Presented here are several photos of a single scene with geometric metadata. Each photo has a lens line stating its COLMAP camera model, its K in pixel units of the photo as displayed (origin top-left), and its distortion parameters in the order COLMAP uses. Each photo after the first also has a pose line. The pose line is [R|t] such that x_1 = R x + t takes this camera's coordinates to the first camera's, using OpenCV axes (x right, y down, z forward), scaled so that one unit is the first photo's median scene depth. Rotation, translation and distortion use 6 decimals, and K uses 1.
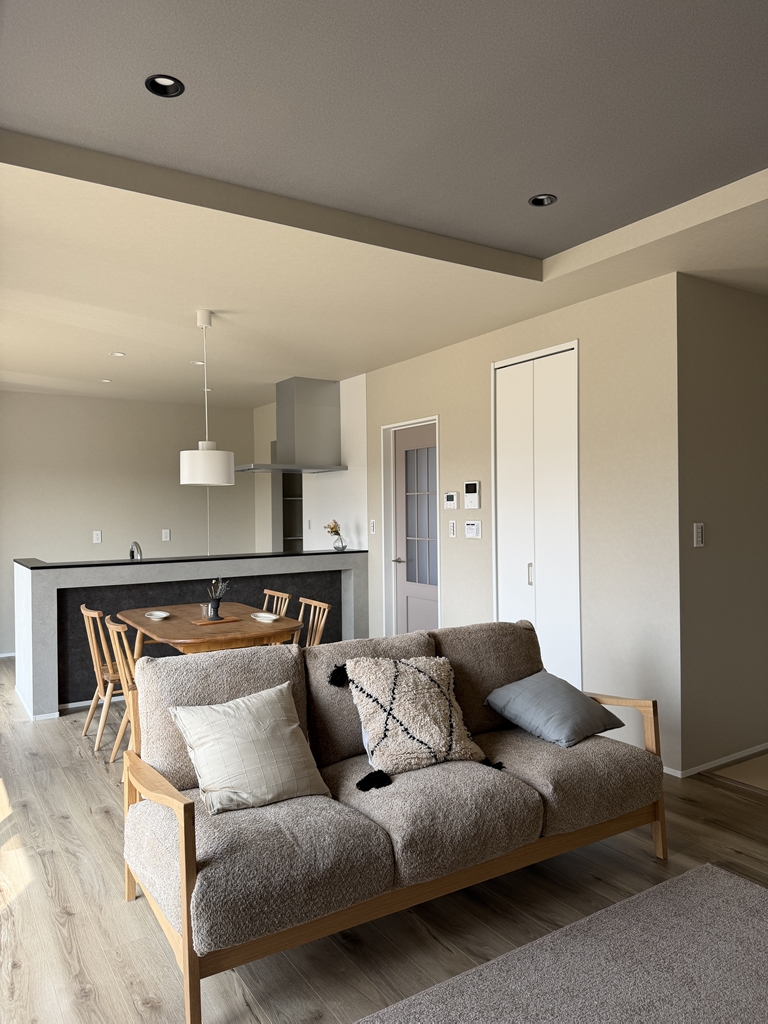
lens RADIAL K [[734.6, 0, 386.6], [0, 734.6, 512.3], [0, 0, 1]] dist [0.007177, -0.002648]
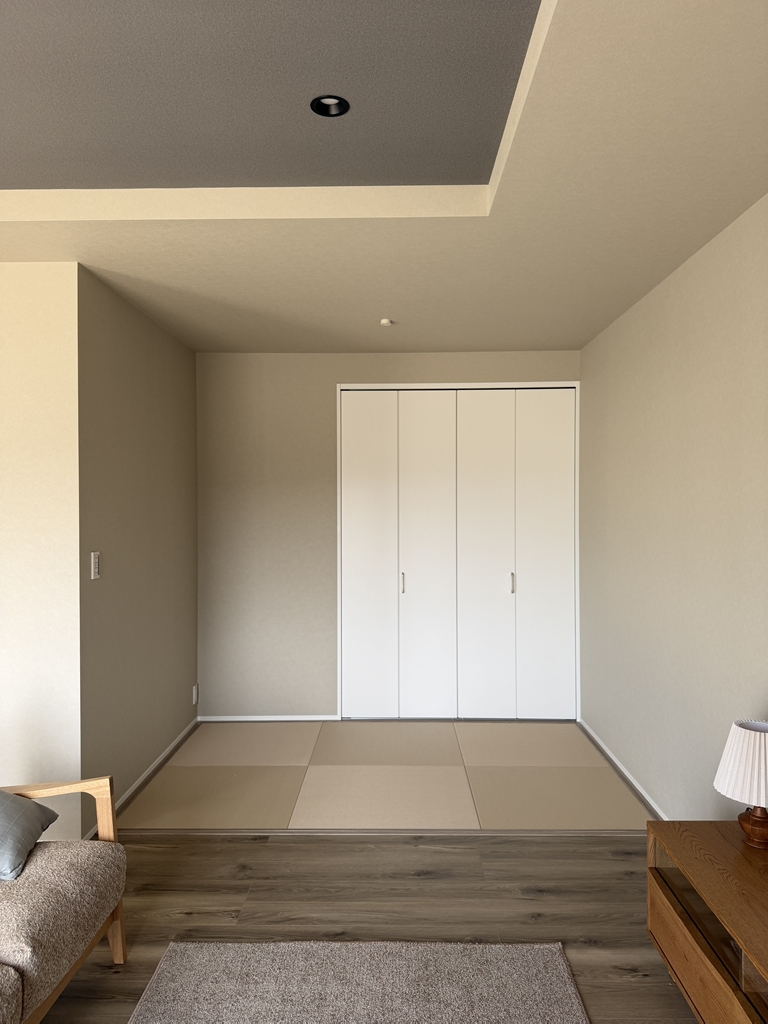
lens RADIAL K [[734.6, 0, 385.1], [0, 734.6, 513.4], [0, 0, 1]] dist [0.007177, -0.002648]
pose [[0.554928, -0.000479, 0.831898, -0.155072], [-0.000169, 1.000000, 0.000688, -0.042306], [-0.831898, -0.000523, 0.554928, 0.280178]]
